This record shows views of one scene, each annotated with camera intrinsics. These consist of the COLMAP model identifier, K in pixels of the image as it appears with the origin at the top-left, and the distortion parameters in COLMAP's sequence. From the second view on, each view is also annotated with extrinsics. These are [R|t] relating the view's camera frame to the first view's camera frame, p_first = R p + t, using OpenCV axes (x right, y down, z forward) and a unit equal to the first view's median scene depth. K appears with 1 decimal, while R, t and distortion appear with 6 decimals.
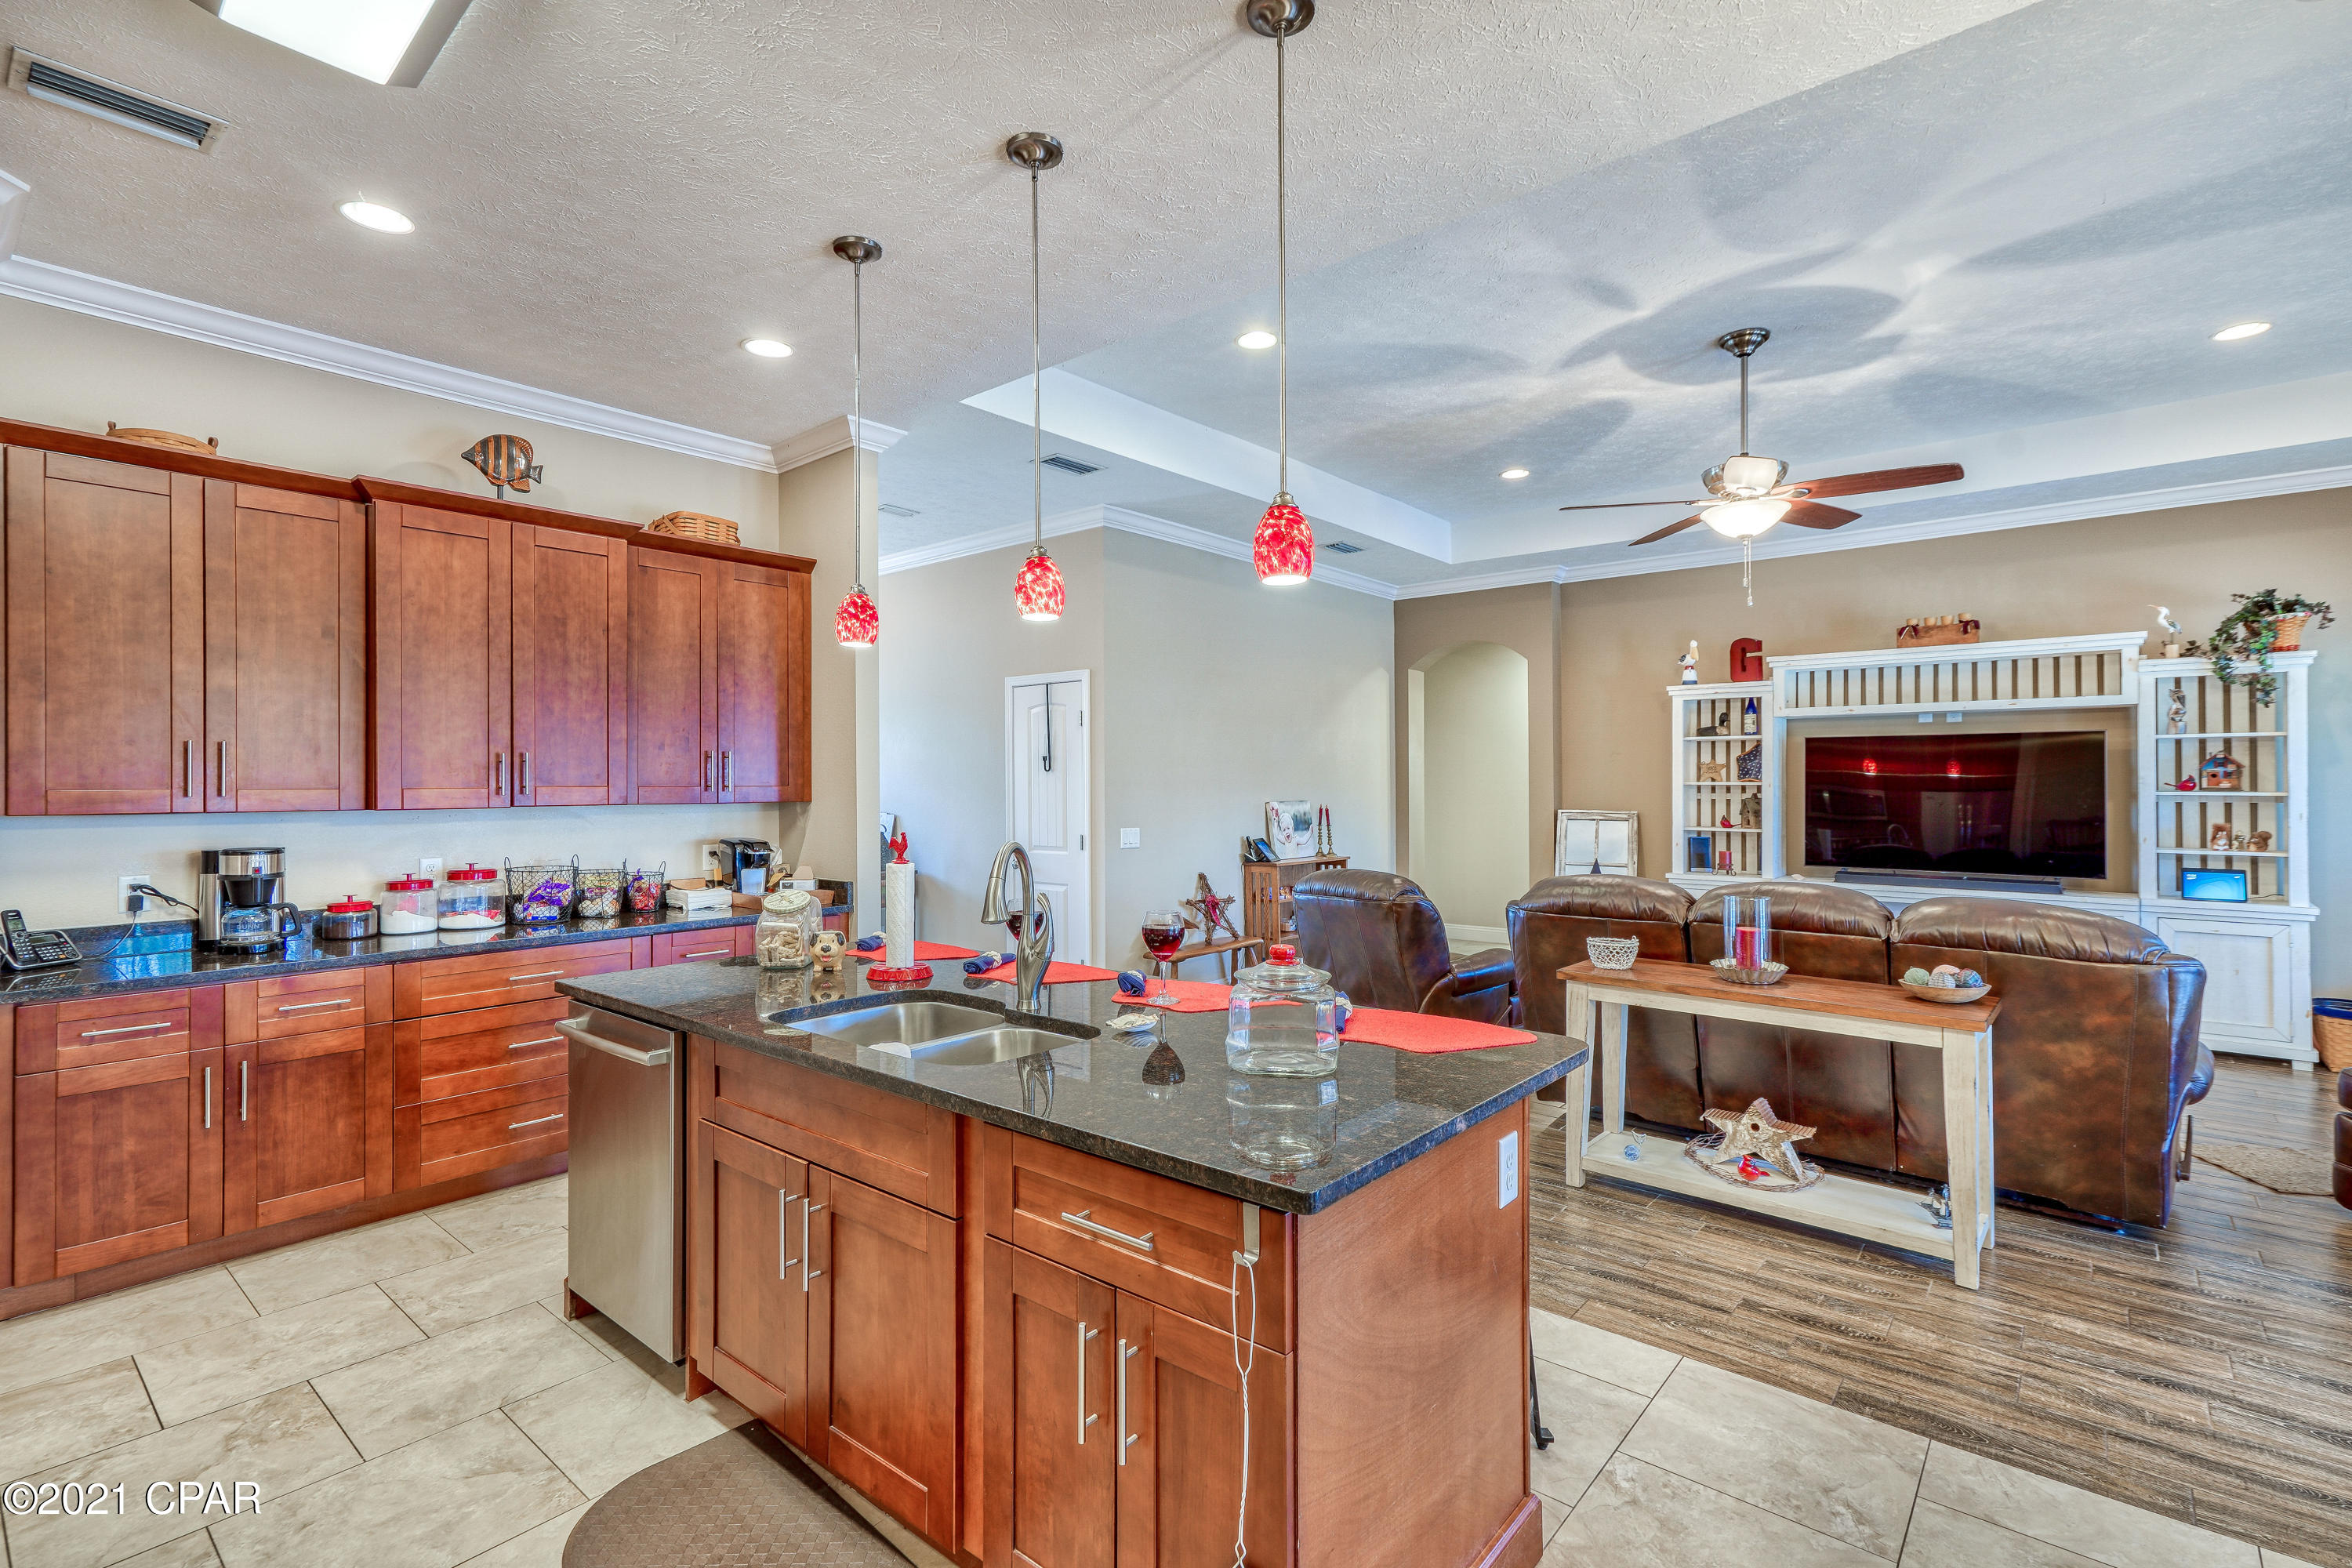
lens RADIAL K [[1084.4, 0, 1147.4], [0, 1084.4, 775.0], [0, 0, 1]] dist [0.010751, -0.000206]
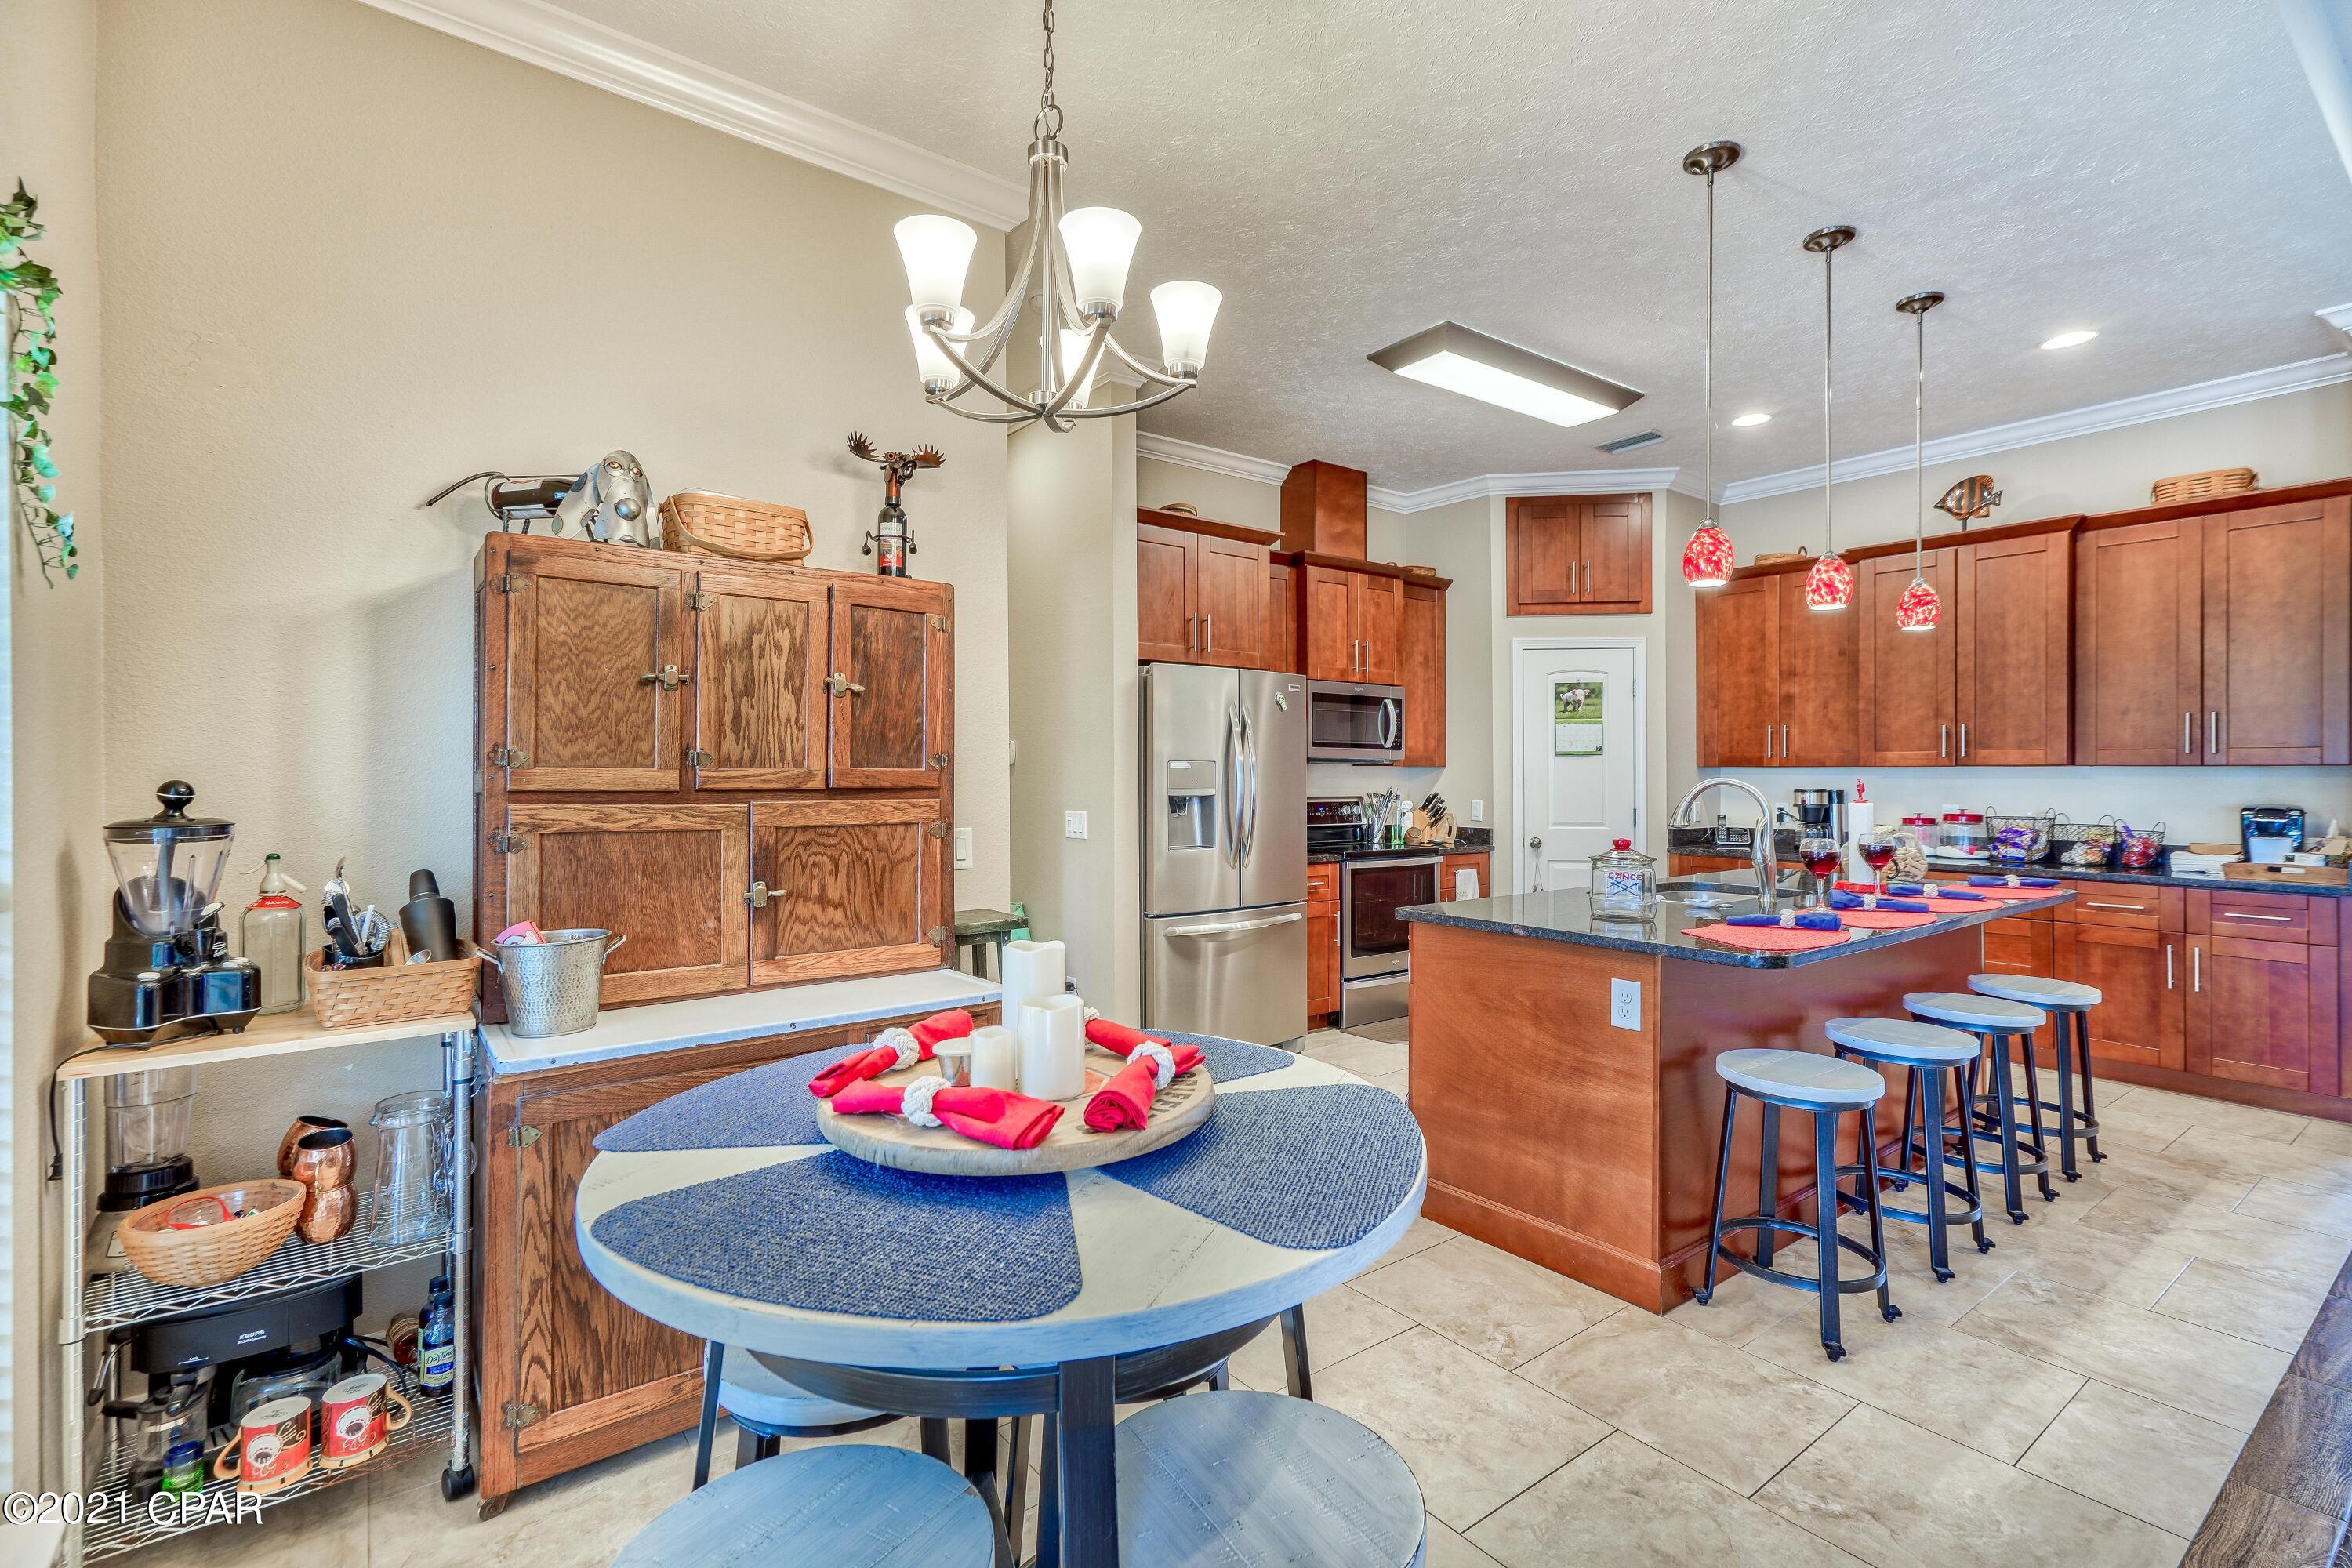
lens RADIAL K [[1082.7, 0, 1171.8], [0, 1082.7, 764.8], [0, 0, 1]] dist [0.001361, 0.006552]
pose [[-0.211775, -0.001370, -0.977318, 0.729985], [0.005322, 0.999983, -0.002555, 0.021767], [0.977304, -0.005742, -0.211764, 0.289658]]
